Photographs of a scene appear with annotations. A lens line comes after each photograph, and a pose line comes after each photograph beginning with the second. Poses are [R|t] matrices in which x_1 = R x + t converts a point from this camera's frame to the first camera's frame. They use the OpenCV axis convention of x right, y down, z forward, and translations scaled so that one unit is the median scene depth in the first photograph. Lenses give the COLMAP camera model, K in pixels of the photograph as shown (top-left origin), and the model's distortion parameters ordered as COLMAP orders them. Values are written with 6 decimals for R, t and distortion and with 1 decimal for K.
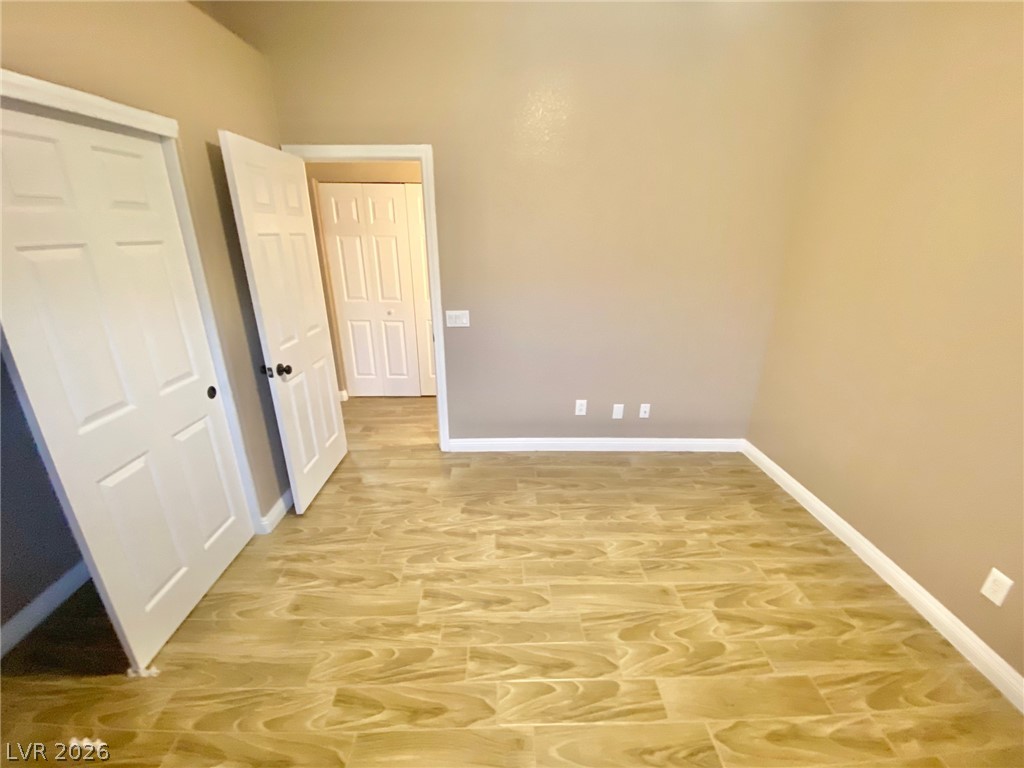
lens RADIAL K [[418.5, 0, 514.1], [0, 418.5, 379.2], [0, 0, 1]] dist [0.037148, -0.032349]
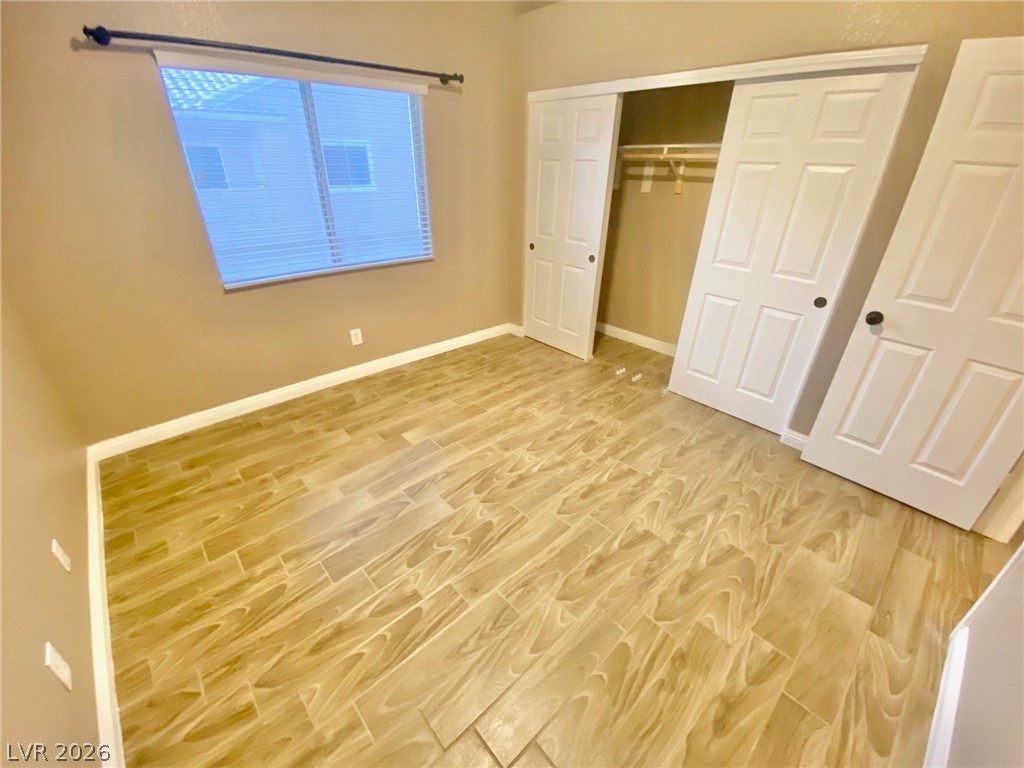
lens RADIAL K [[414.0, 0, 503.3], [0, 414.0, 380.8], [0, 0, 1]] dist [0.036620, -0.032096]
pose [[-0.768583, 0.279410, -0.575509, 0.633161], [-0.229652, 0.719127, 0.655833, -0.342246], [0.597110, 0.636229, -0.488542, 1.095322]]
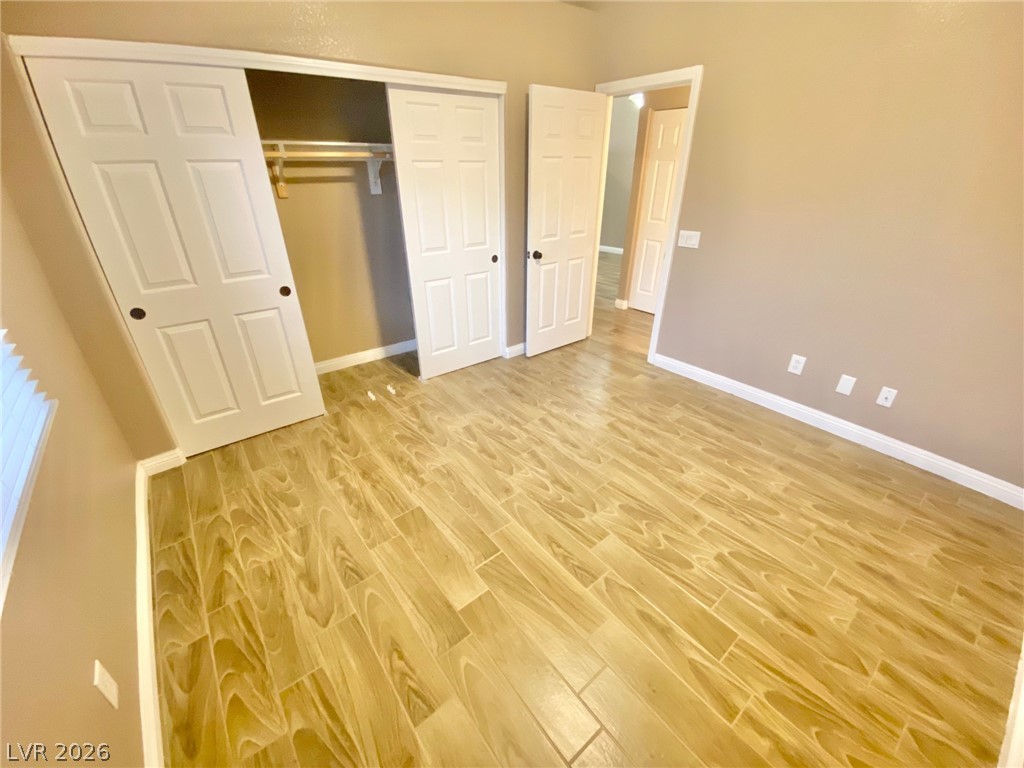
lens RADIAL K [[418.2, 0, 512.0], [0, 418.2, 384.0], [0, 0, 1]] dist [0.030662, -0.026428]
pose [[0.597173, 0.361268, -0.716149, 0.659045], [-0.257194, 0.931929, 0.255655, 0.048794], [0.759760, 0.031519, 0.649439, -0.019328]]
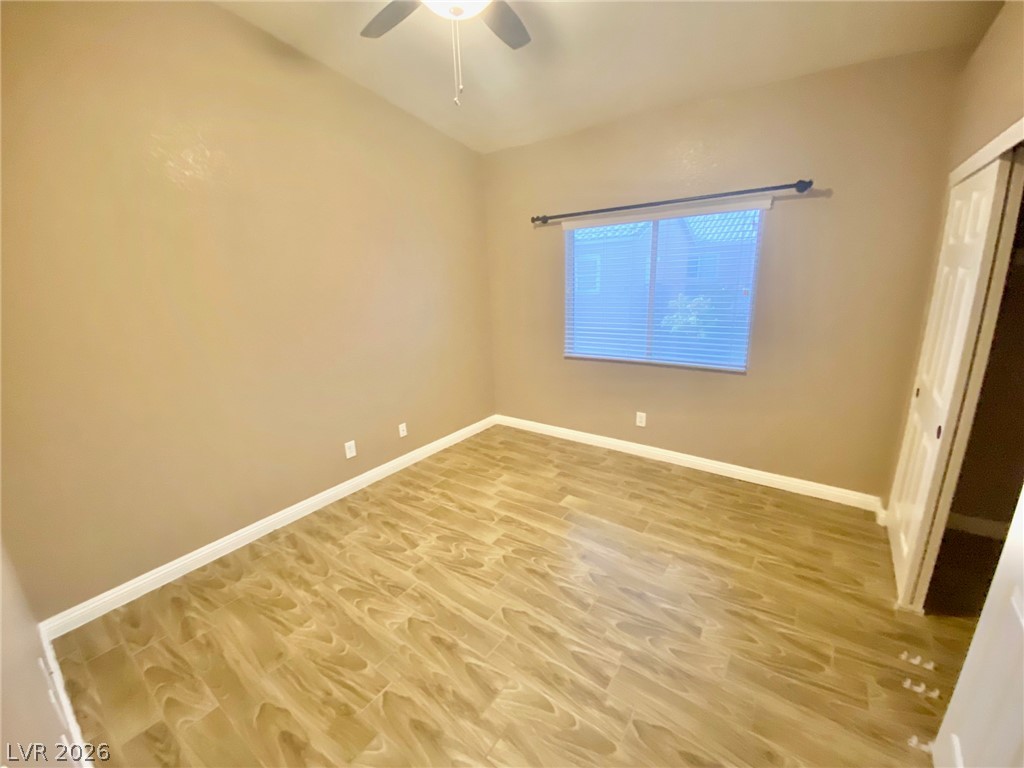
lens RADIAL K [[409.5, 0, 513.4], [0, 409.5, 379.0], [0, 0, 1]] dist [0.034617, -0.028759]
pose [[-0.786724, -0.137716, 0.601747, -0.443266], [0.231131, 0.838175, 0.494005, -0.429226], [-0.572402, 0.527728, -0.627582, 1.200734]]
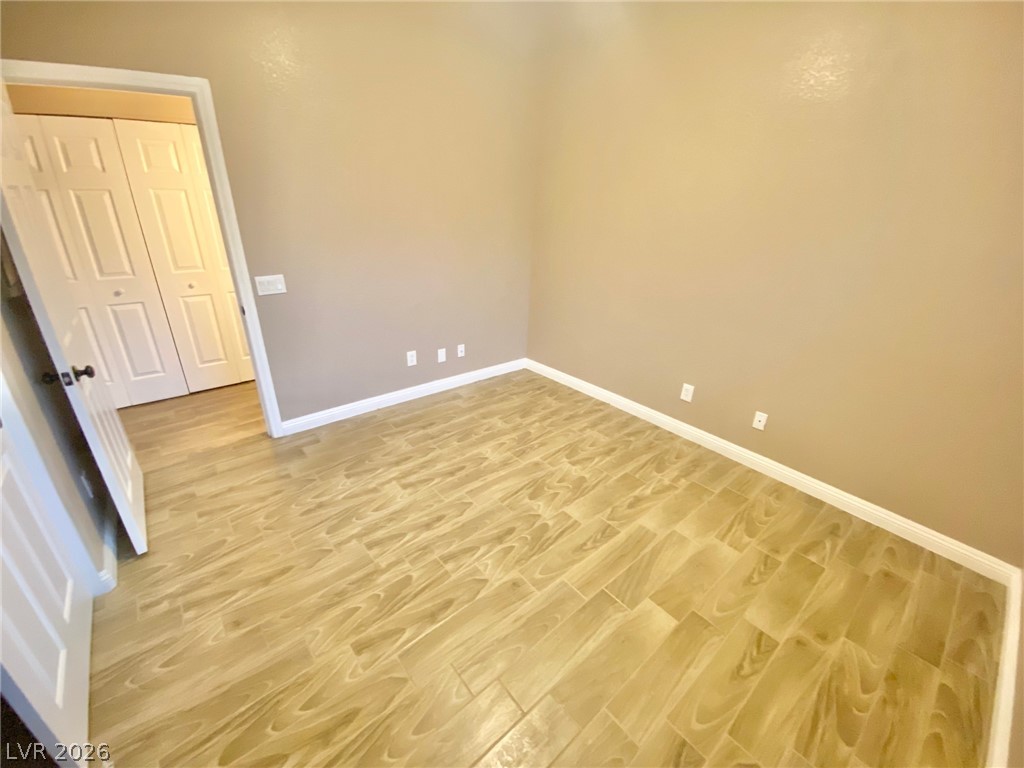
lens RADIAL K [[418.5, 0, 514.1], [0, 418.5, 379.2], [0, 0, 1]] dist [0.037148, -0.032349]
pose [[0.777263, -0.231727, 0.584949, -0.407919], [0.183302, 0.972776, 0.141799, 0.023339], [-0.601883, -0.002993, 0.798578, -0.043587]]
